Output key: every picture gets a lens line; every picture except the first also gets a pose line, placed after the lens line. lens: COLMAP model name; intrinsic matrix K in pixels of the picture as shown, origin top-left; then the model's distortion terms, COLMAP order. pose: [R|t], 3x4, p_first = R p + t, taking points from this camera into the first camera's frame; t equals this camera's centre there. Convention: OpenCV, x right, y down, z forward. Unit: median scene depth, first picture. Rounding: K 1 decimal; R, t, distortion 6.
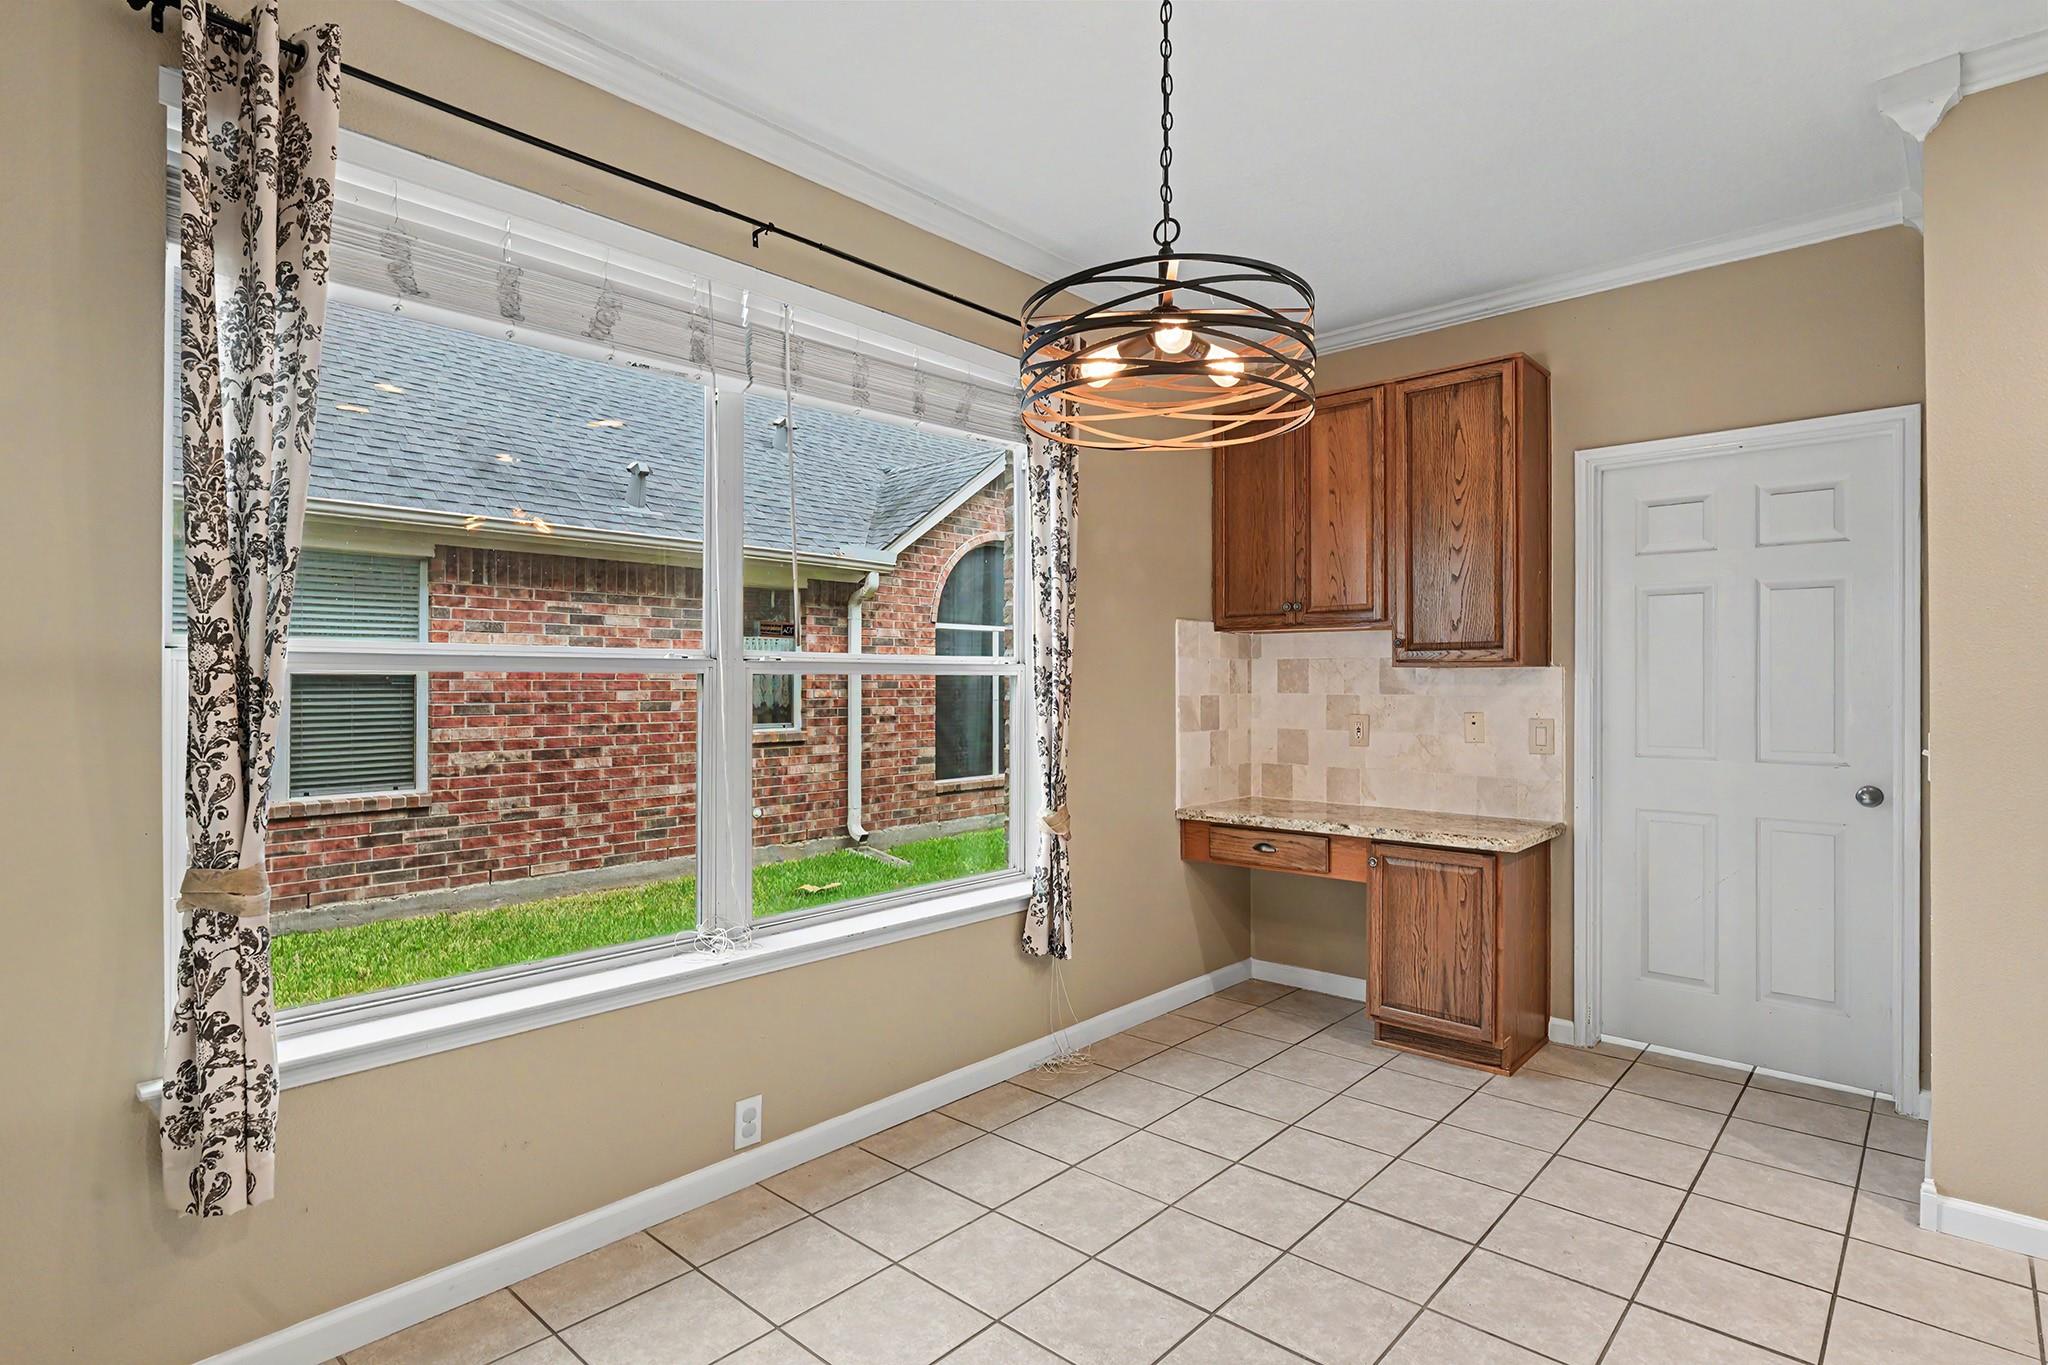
lens RADIAL K [[1037.9, 0, 1021.9], [0, 1037.9, 684.7], [0, 0, 1]] dist [-0.002566, -0.000257]
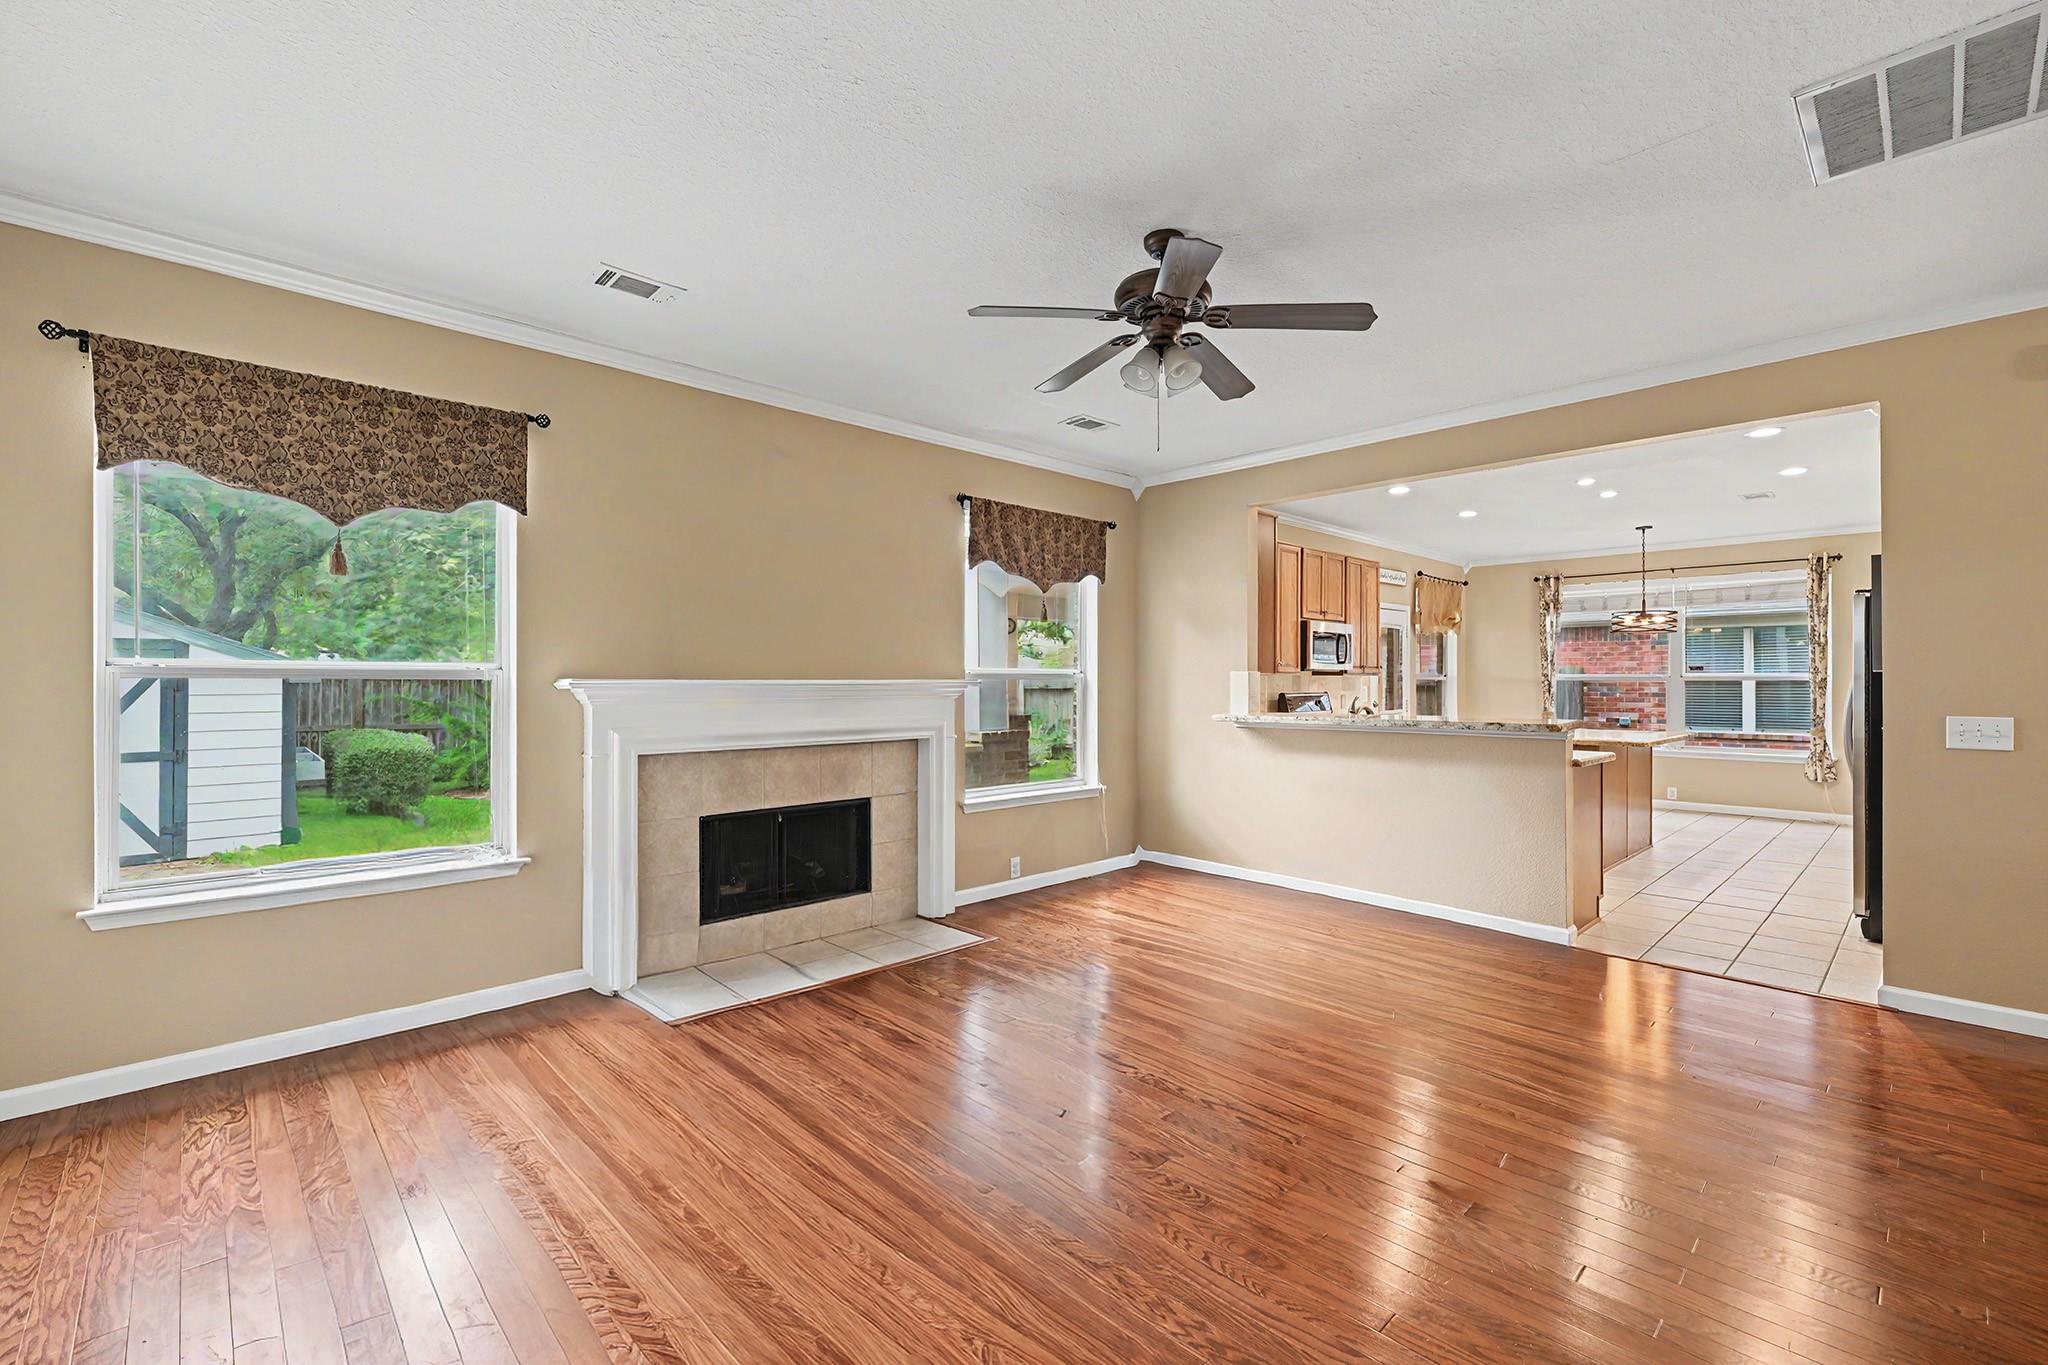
lens RADIAL K [[886.1, 0, 1024.3], [0, 886.1, 681.3], [0, 0, 1]] dist [0.000509, 0.000186]
pose [[-0.072453, -0.001922, -0.997370, 1.474027], [-0.005456, 0.999984, -0.001530, 0.004836], [0.997357, 0.005331, -0.072462, -0.547832]]
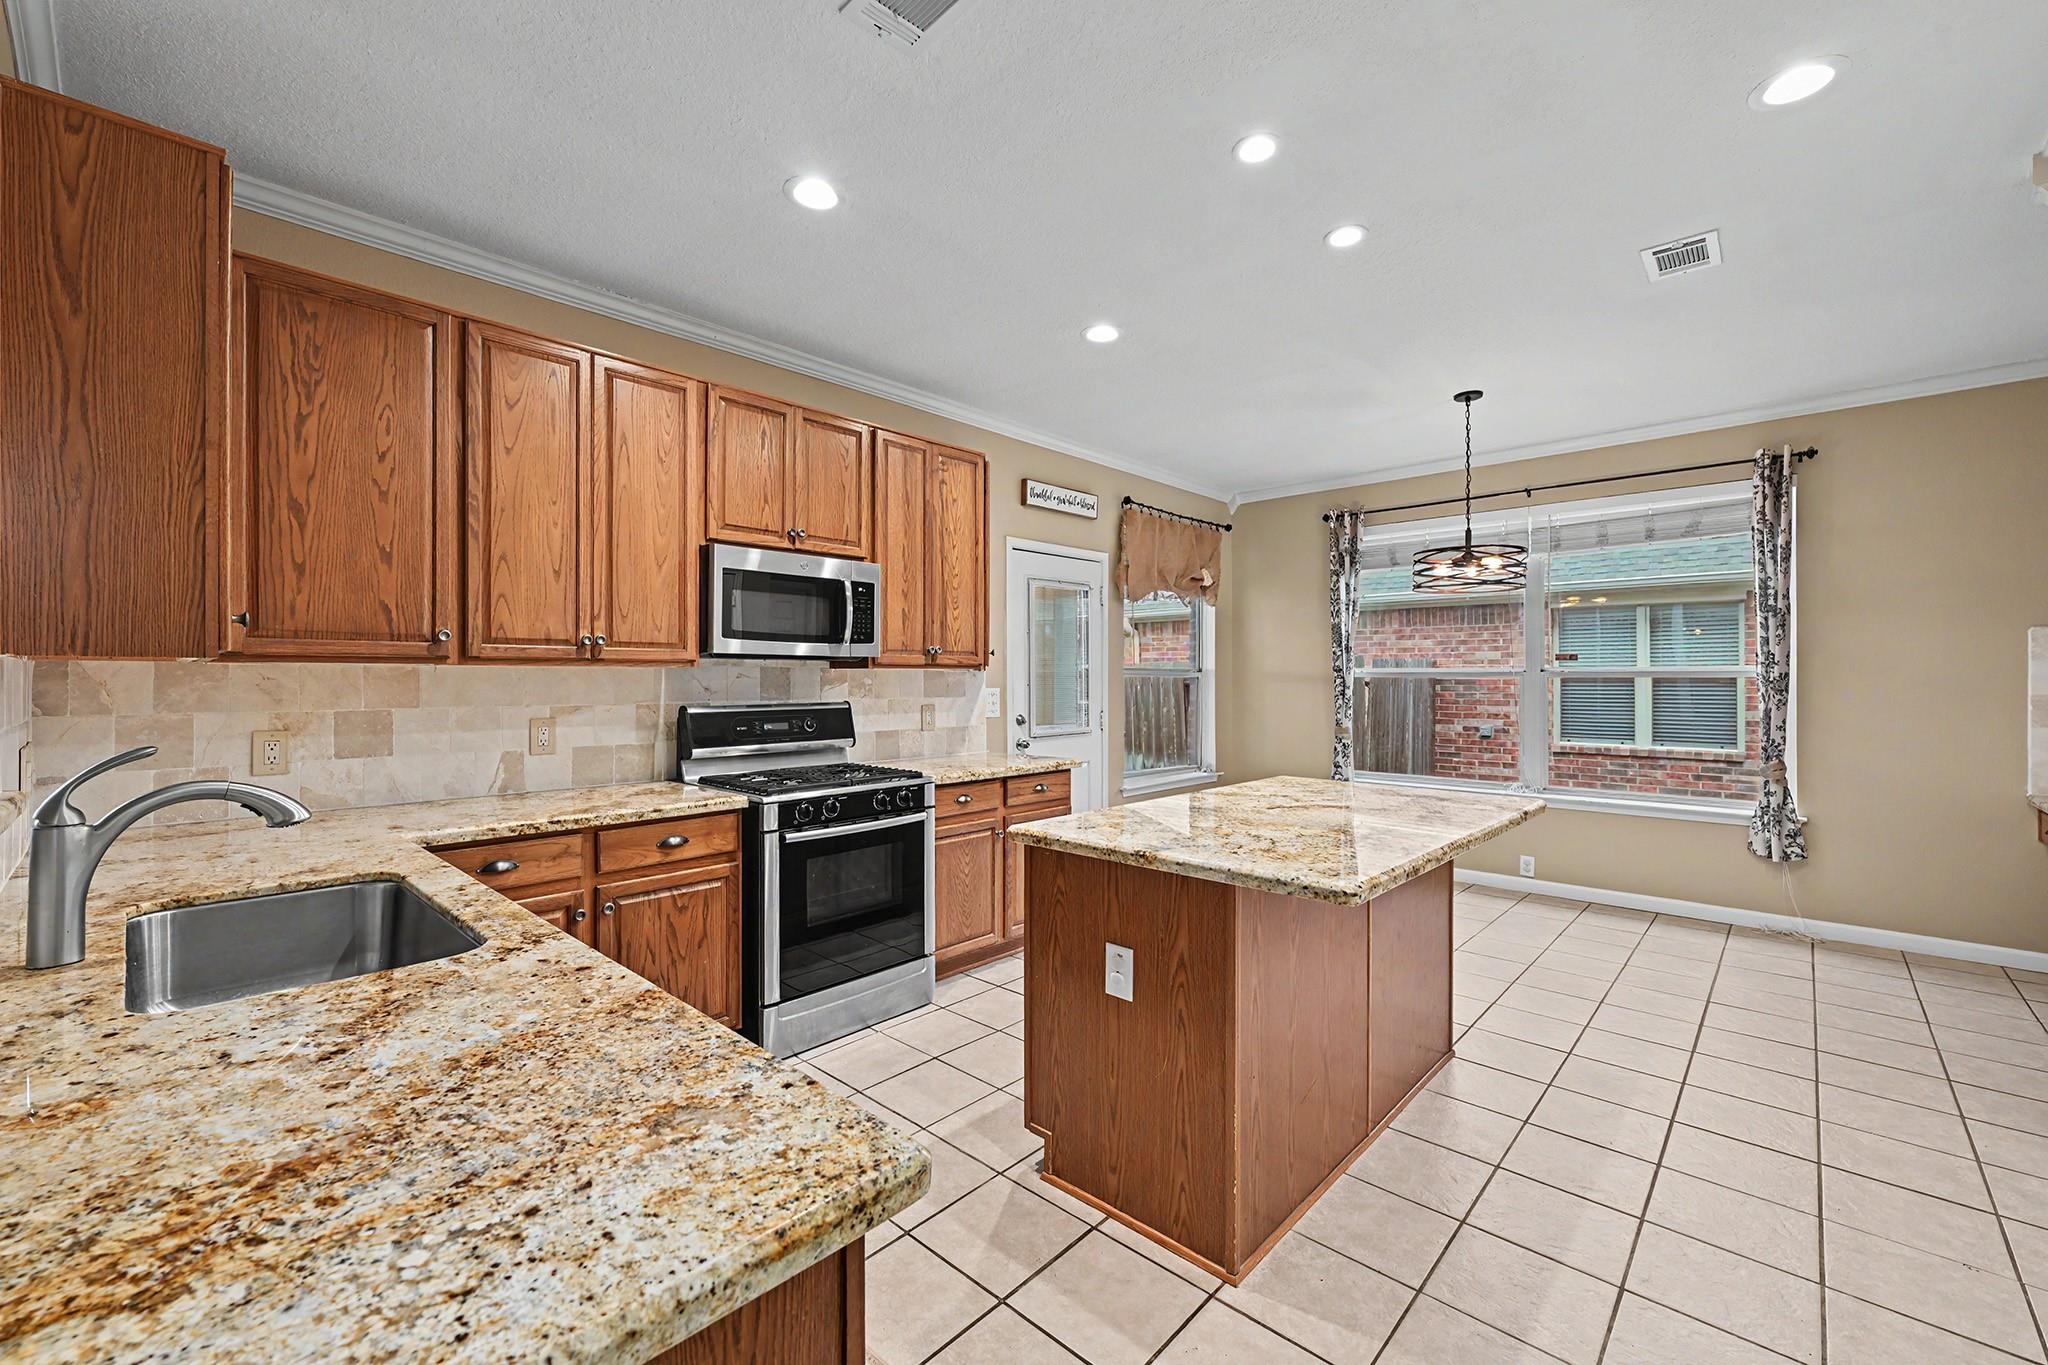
lens RADIAL K [[836.4, 0, 1022.5], [0, 836.4, 680.3], [0, 0, 1]] dist [0.001535, -0.000036]
pose [[-0.018160, 0.001757, -0.999834, 0.750562], [-0.004335, 0.999989, 0.001836, -0.001398], [0.999826, 0.004368, -0.018152, -0.055533]]
